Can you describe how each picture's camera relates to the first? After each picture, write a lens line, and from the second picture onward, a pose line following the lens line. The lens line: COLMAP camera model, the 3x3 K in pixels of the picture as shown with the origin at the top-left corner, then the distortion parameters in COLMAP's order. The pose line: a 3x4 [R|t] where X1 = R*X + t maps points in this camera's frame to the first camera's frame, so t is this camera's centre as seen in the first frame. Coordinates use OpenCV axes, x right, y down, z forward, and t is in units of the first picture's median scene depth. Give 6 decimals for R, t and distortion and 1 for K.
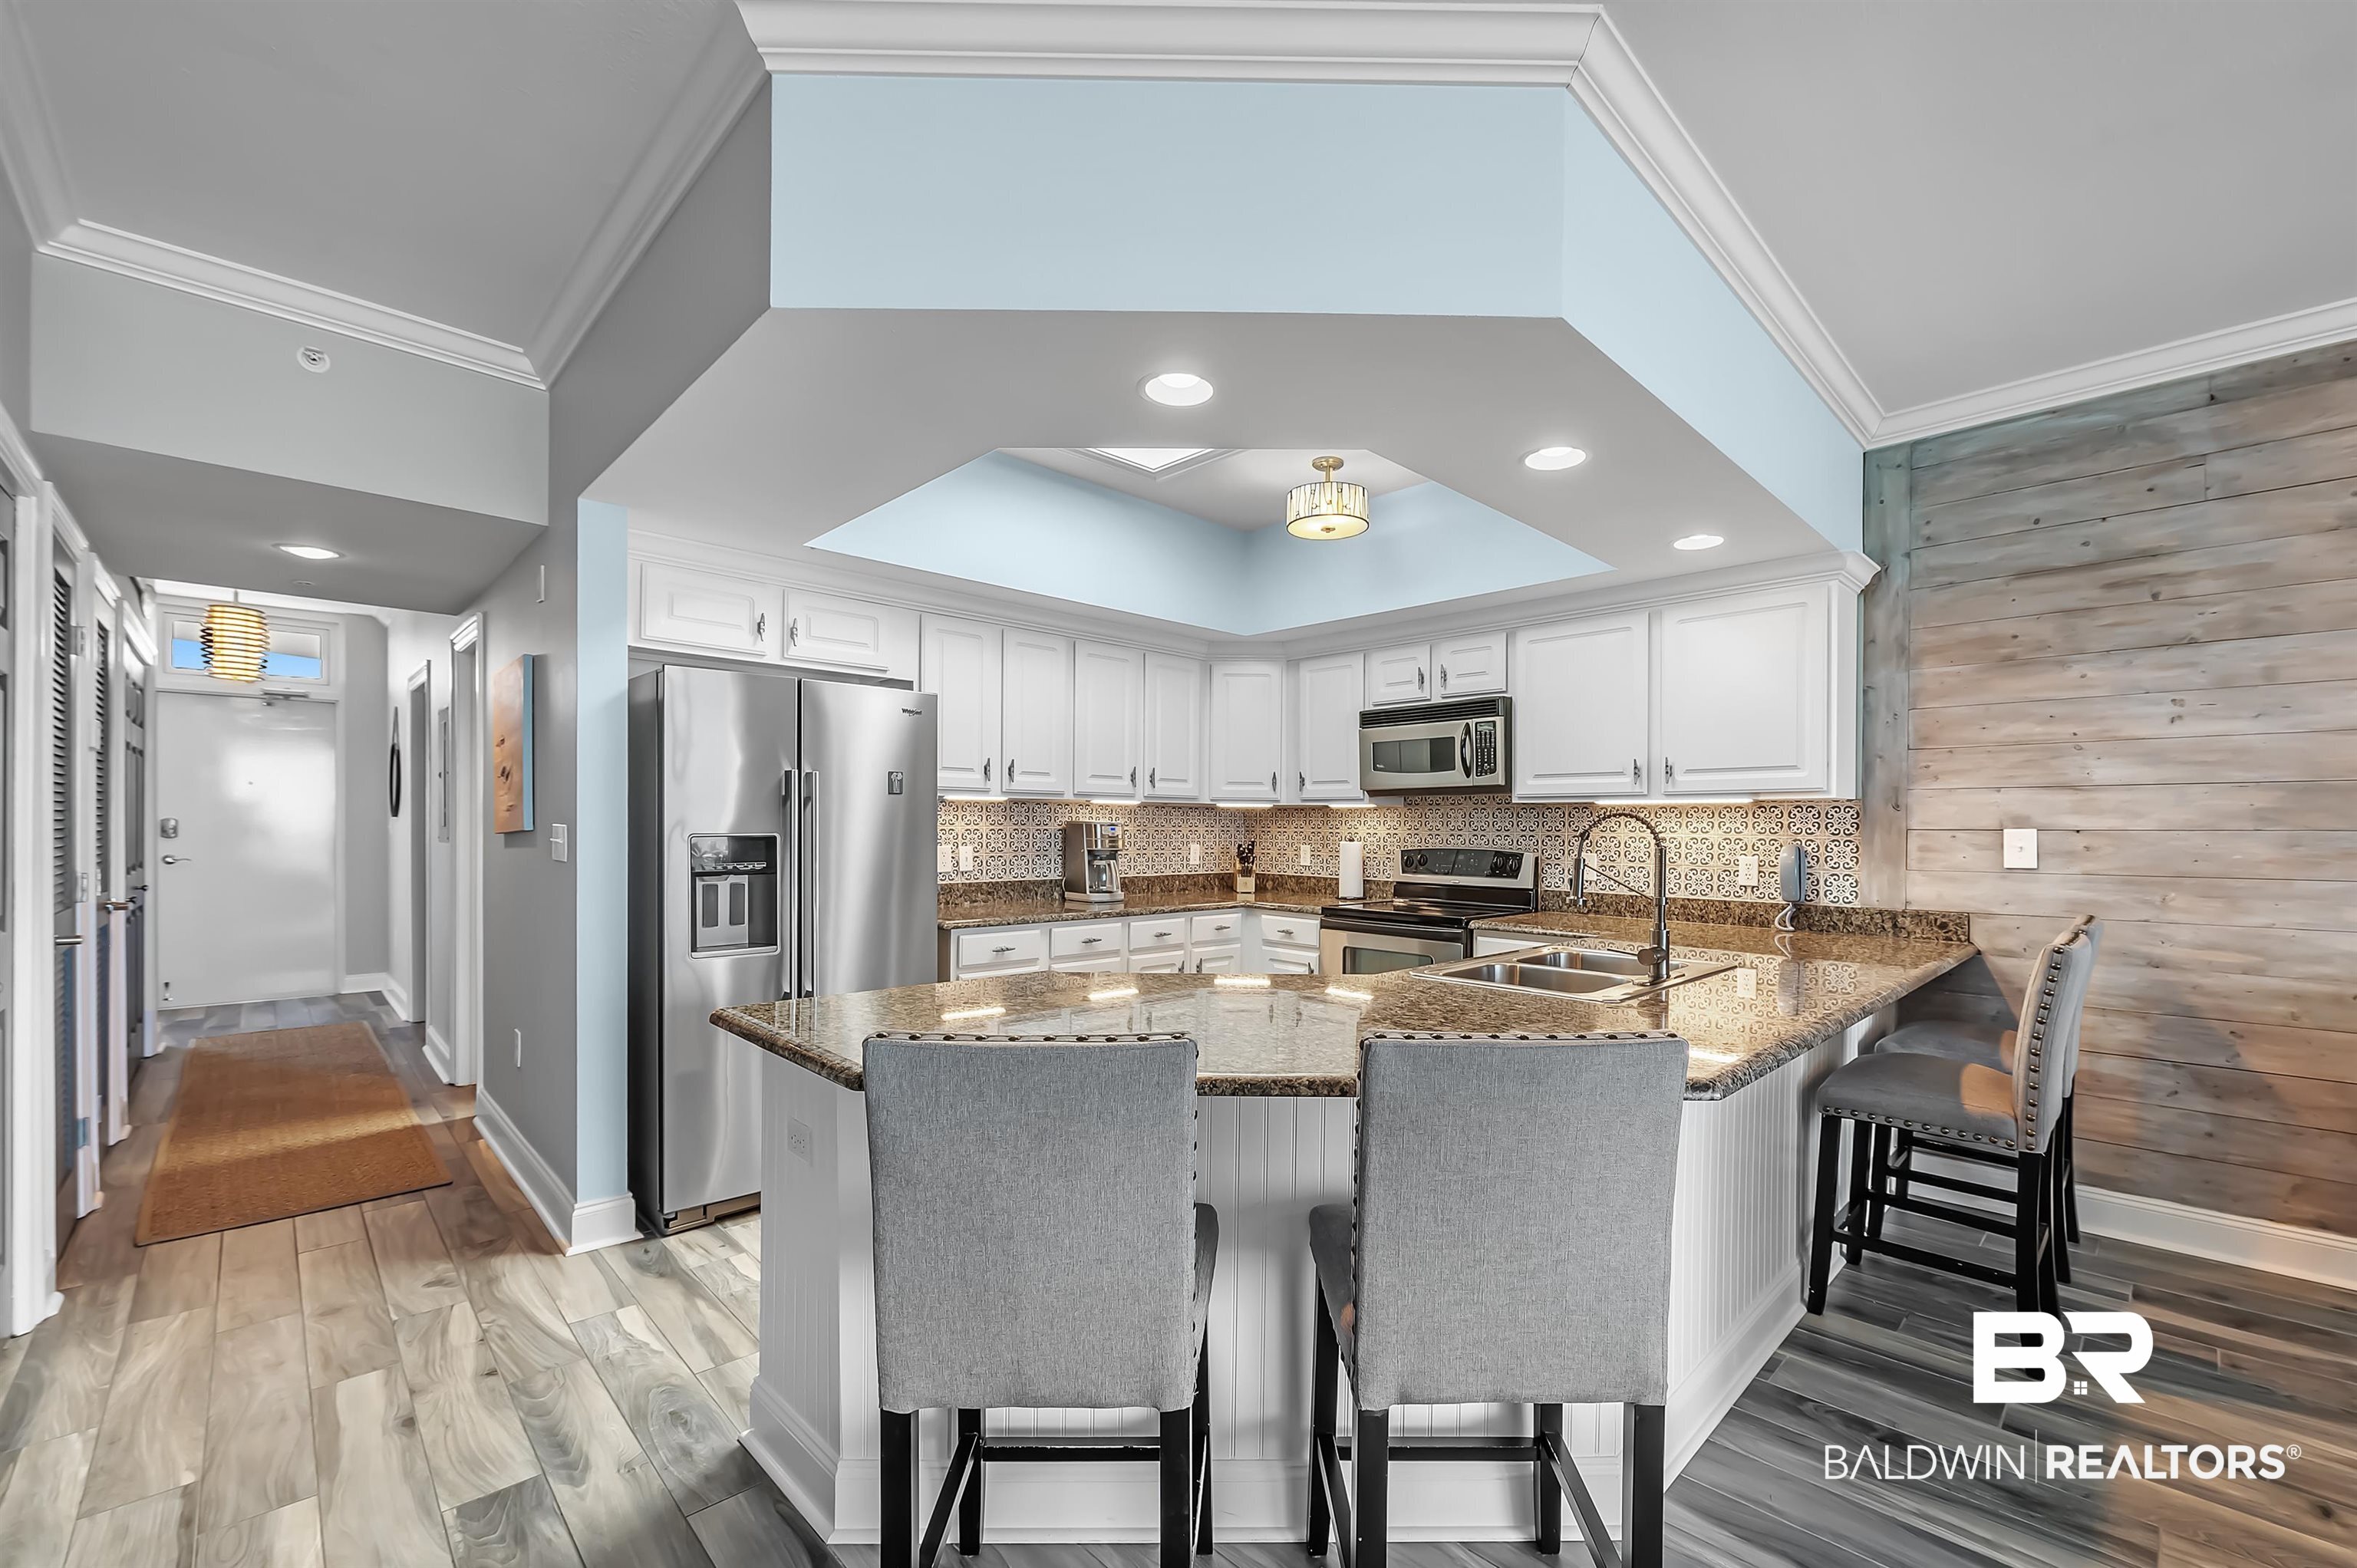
lens RADIAL K [[943.6, 0, 1254.8], [0, 943.6, 812.2], [0, 0, 1]] dist [-0.002724, -0.002269]
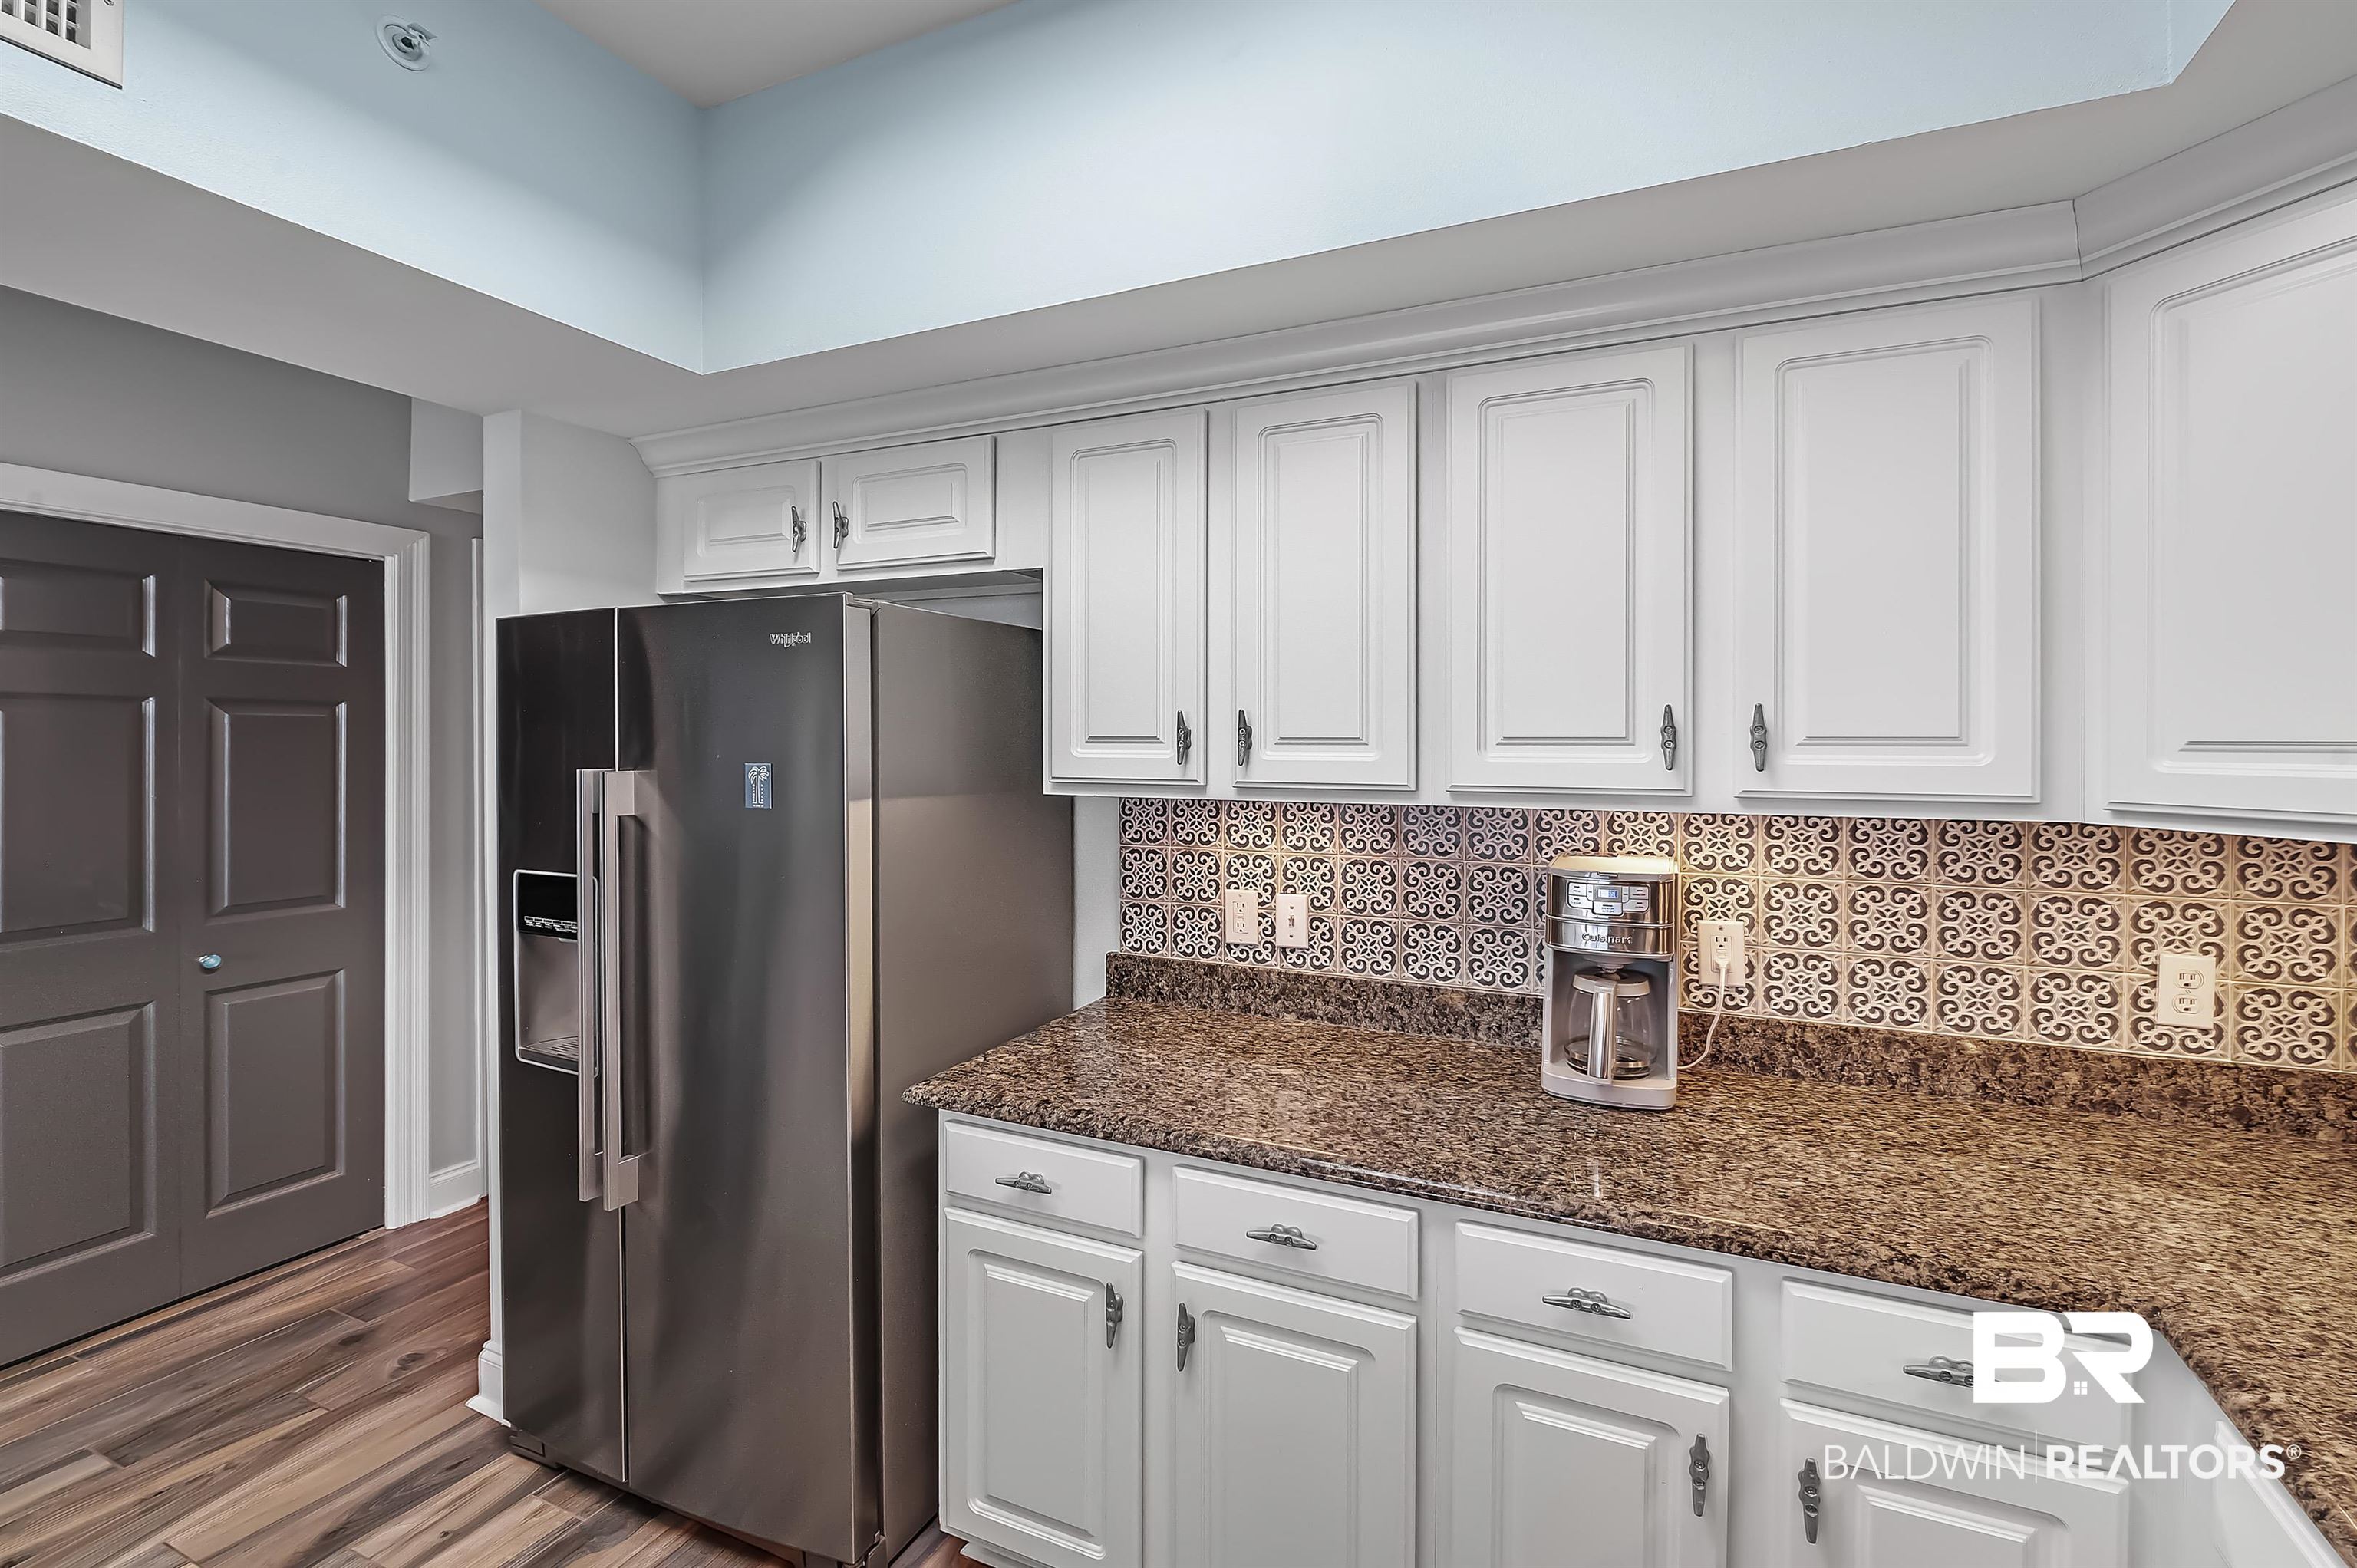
lens RADIAL K [[995.9, 0, 1203.8], [0, 995.9, 735.2], [0, 0, 1]] dist [-0.008019, 0.000345]
pose [[0.331131, -0.008753, -0.943544, 0.162697], [0.009211, 0.999939, -0.006044, -0.044813], [0.943540, -0.006690, 0.331191, 0.877866]]
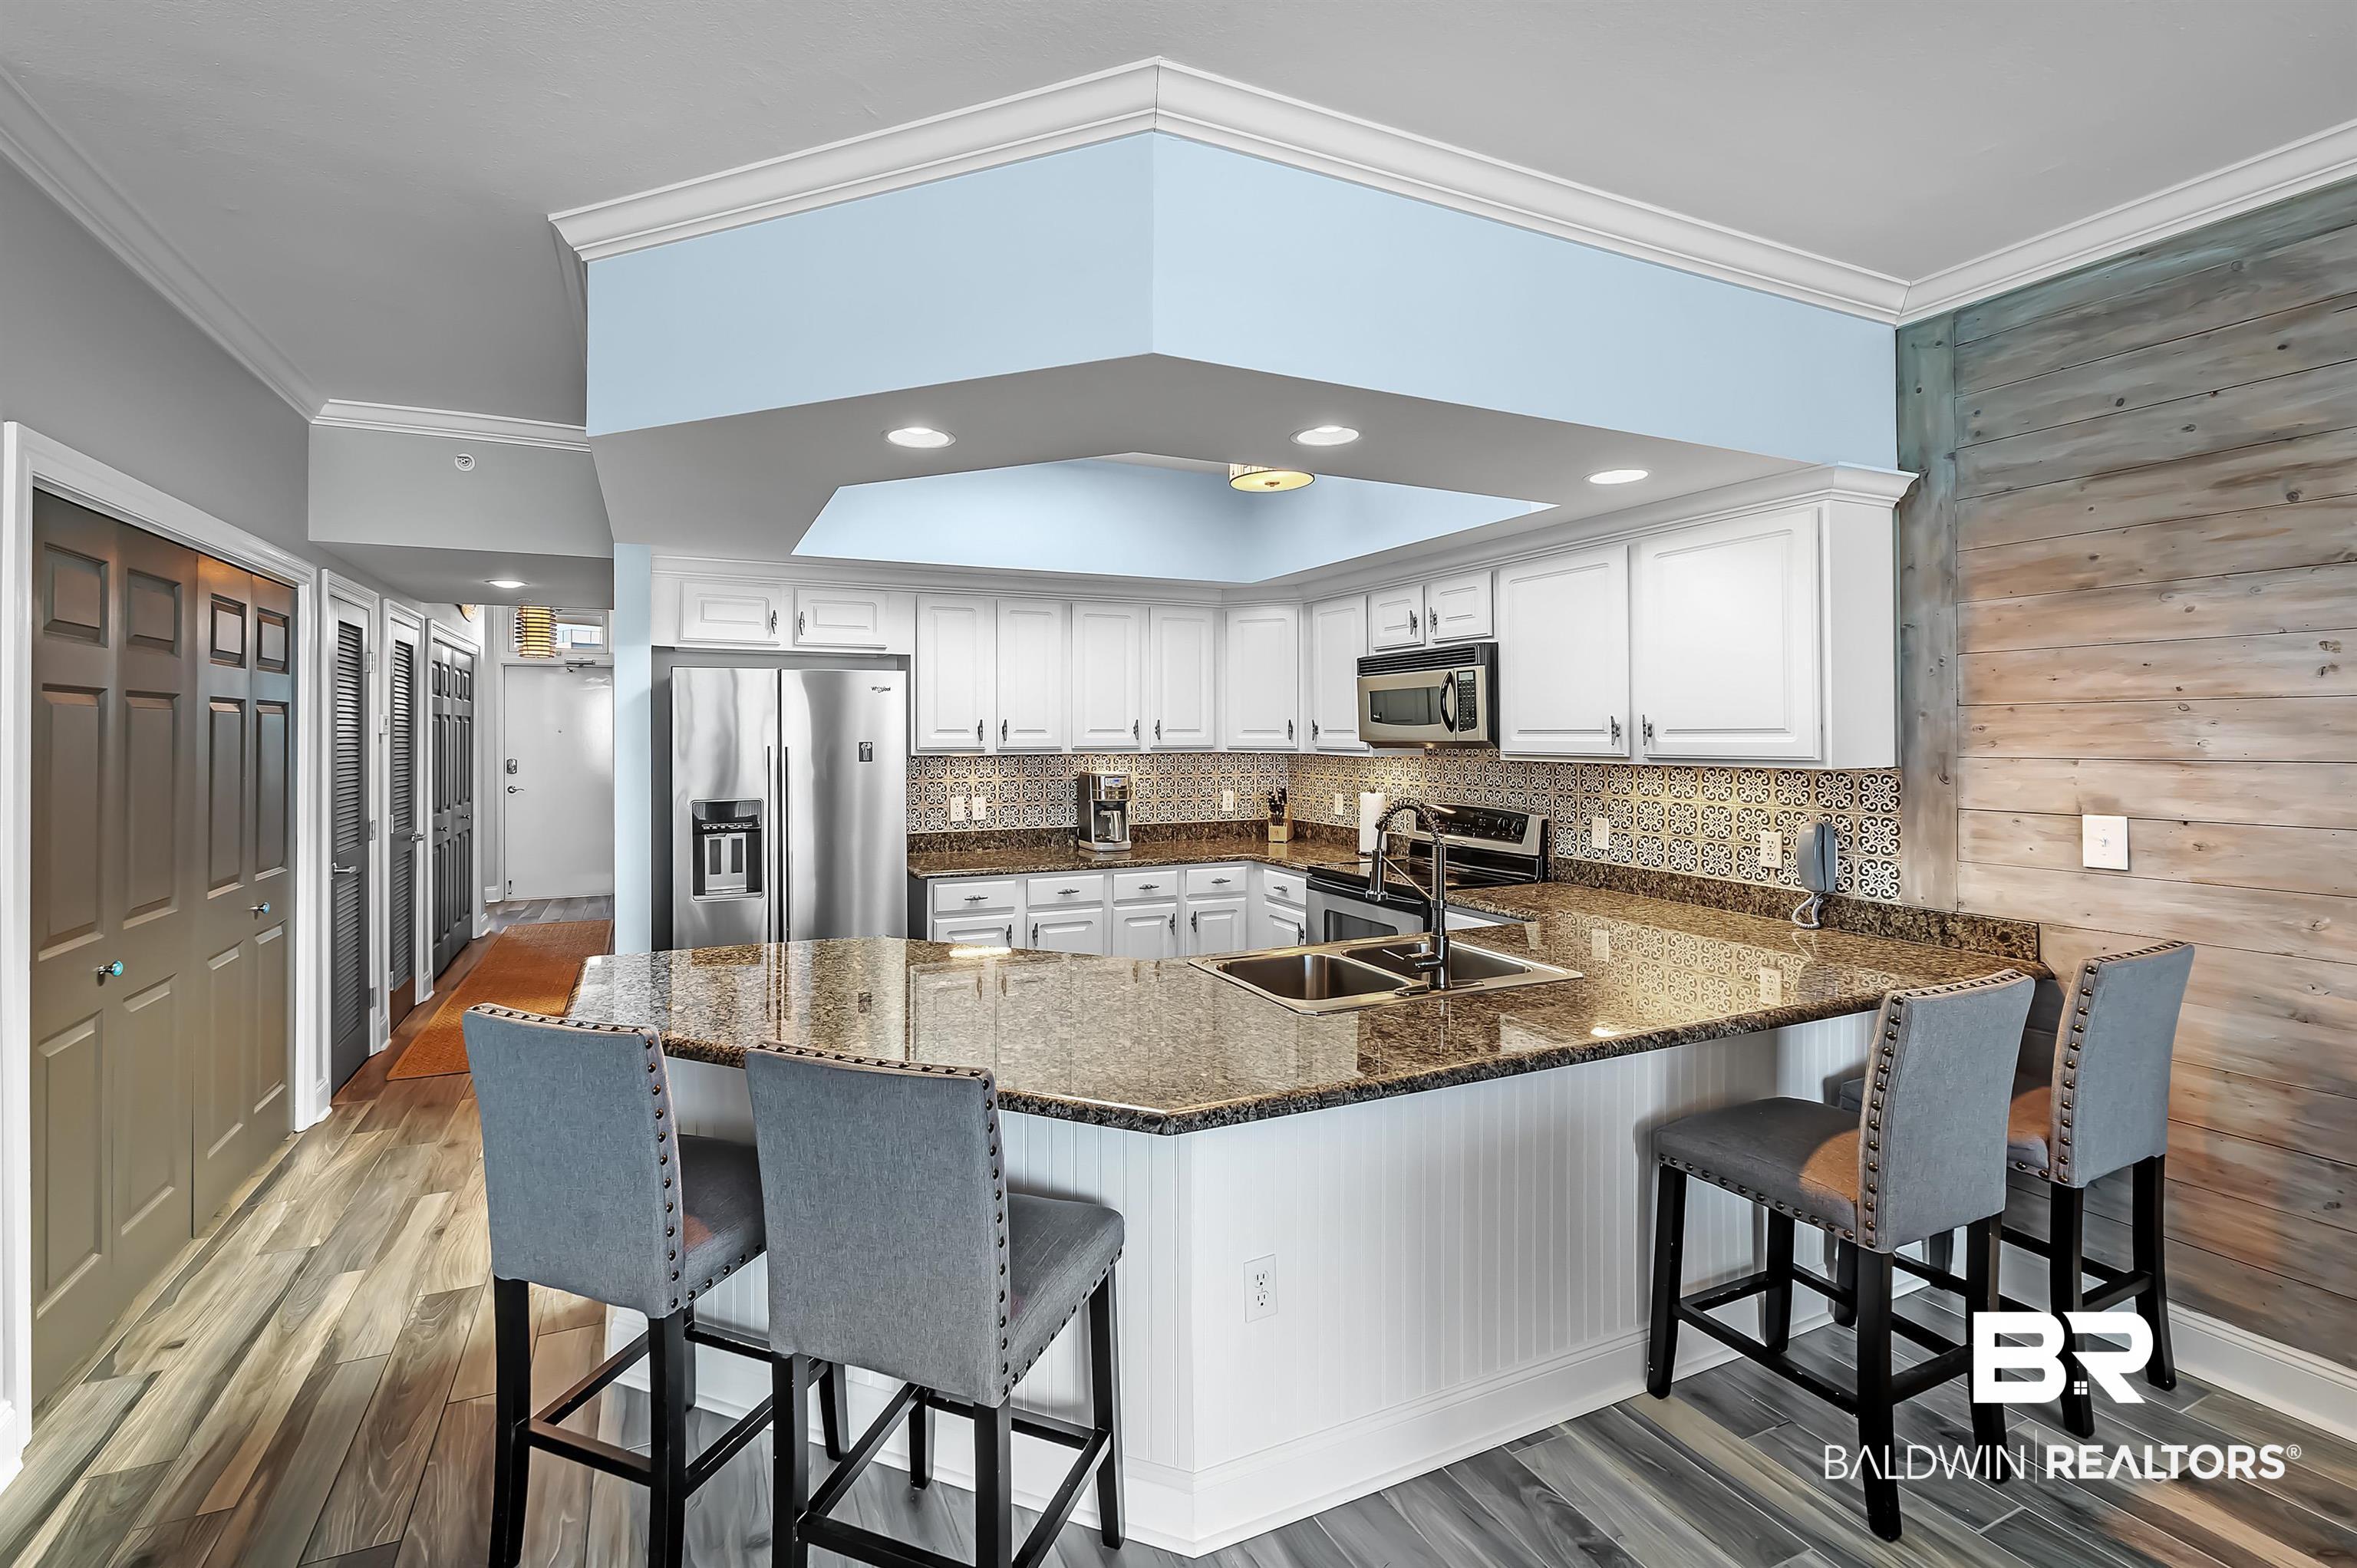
lens RADIAL K [[995.9, 0, 1127.1], [0, 995.9, 707.8], [0, 0, 1]] dist [-0.008019, 0.000345]
pose [[0.929351, -0.017669, -0.368774, 0.310319], [0.012951, 0.999800, -0.015265, -0.052960], [0.368970, 0.009410, 0.929394, -0.011211]]
